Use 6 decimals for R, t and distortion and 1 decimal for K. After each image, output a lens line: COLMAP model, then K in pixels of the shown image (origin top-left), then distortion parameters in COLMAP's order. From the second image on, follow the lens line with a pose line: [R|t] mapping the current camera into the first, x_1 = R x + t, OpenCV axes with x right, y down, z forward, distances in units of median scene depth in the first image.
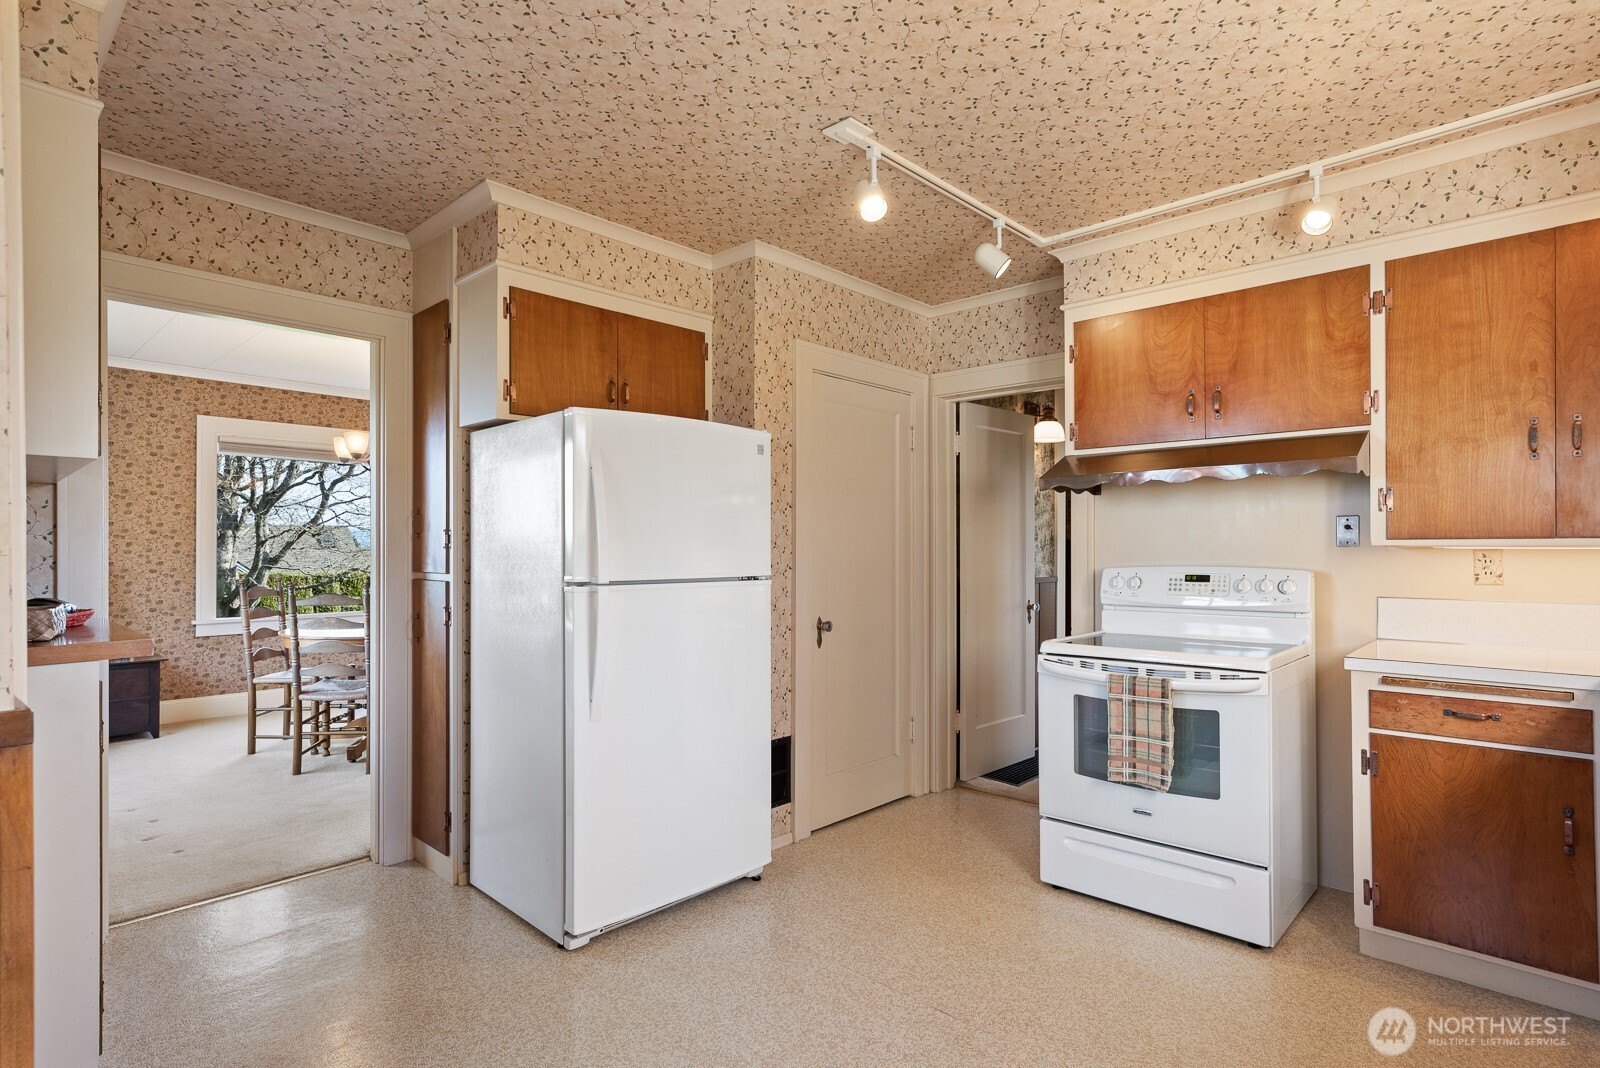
lens RADIAL K [[820.1, 0, 811.9], [0, 820.1, 550.8], [0, 0, 1]] dist [-0.001099, 0.006086]
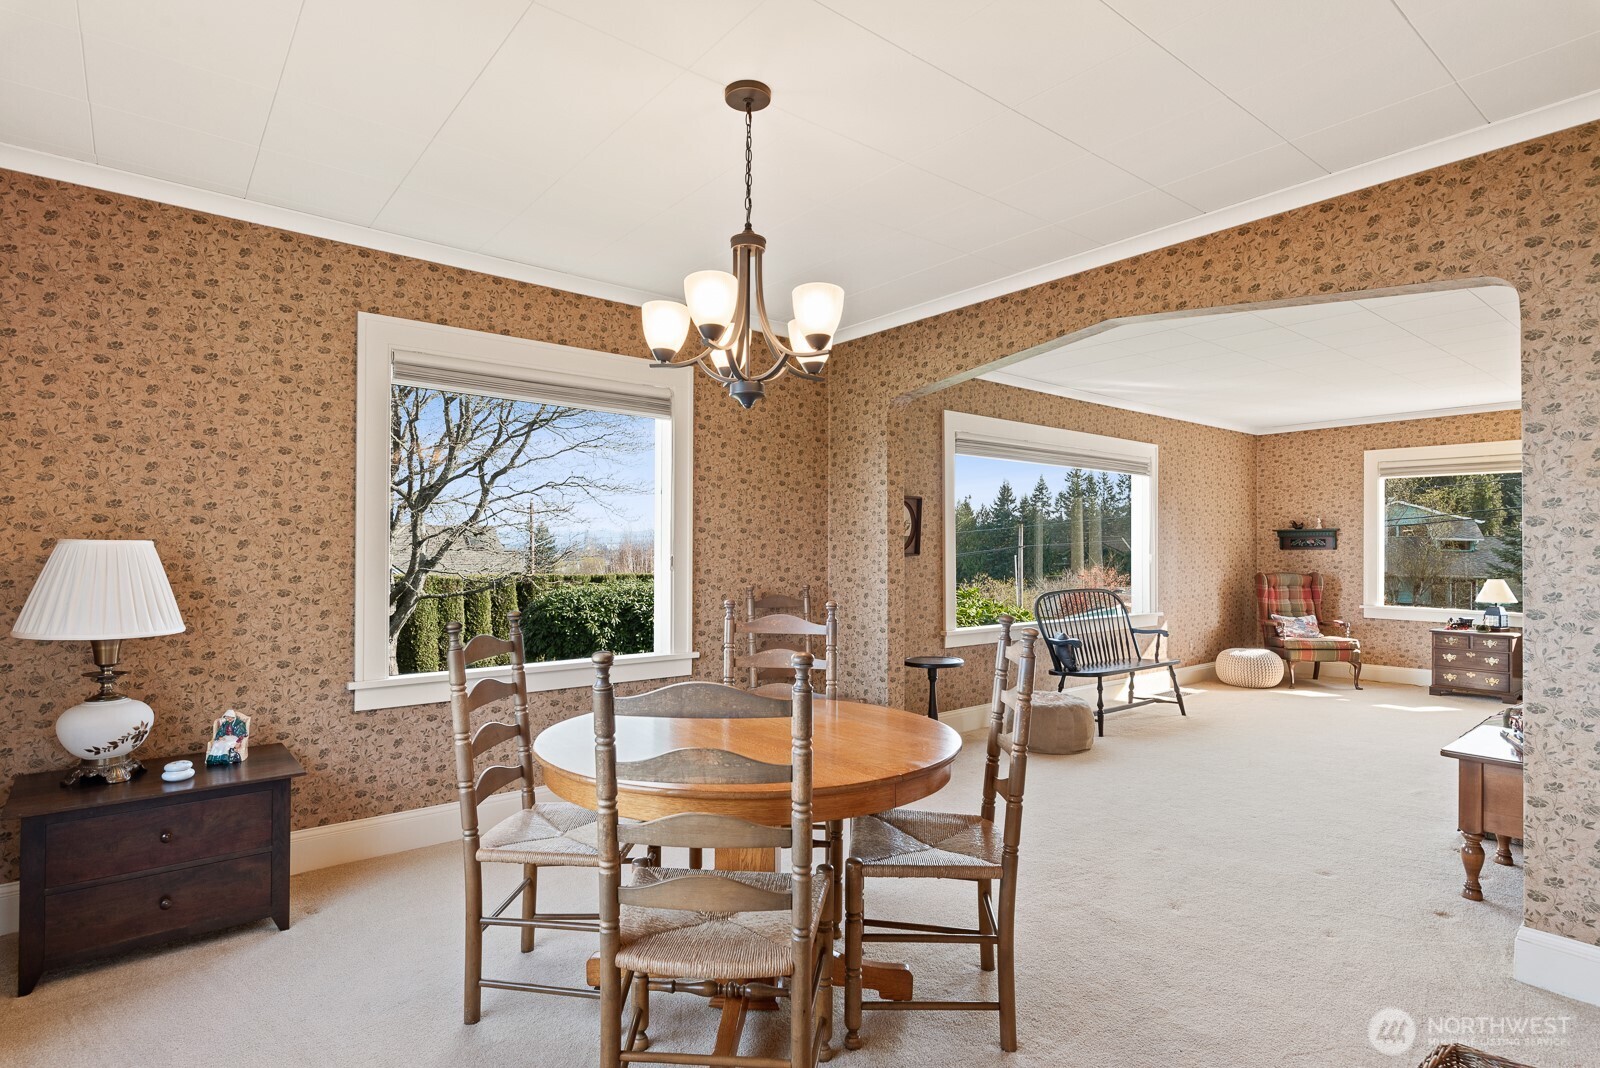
lens RADIAL K [[820.1, 0, 811.9], [0, 820.1, 550.8], [0, 0, 1]] dist [-0.001099, 0.006086]
pose [[0.991415, 0.002039, -0.130736, -0.368869], [-0.002287, 0.999996, -0.001747, -0.003380], [0.130732, 0.002031, 0.991416, 0.486852]]
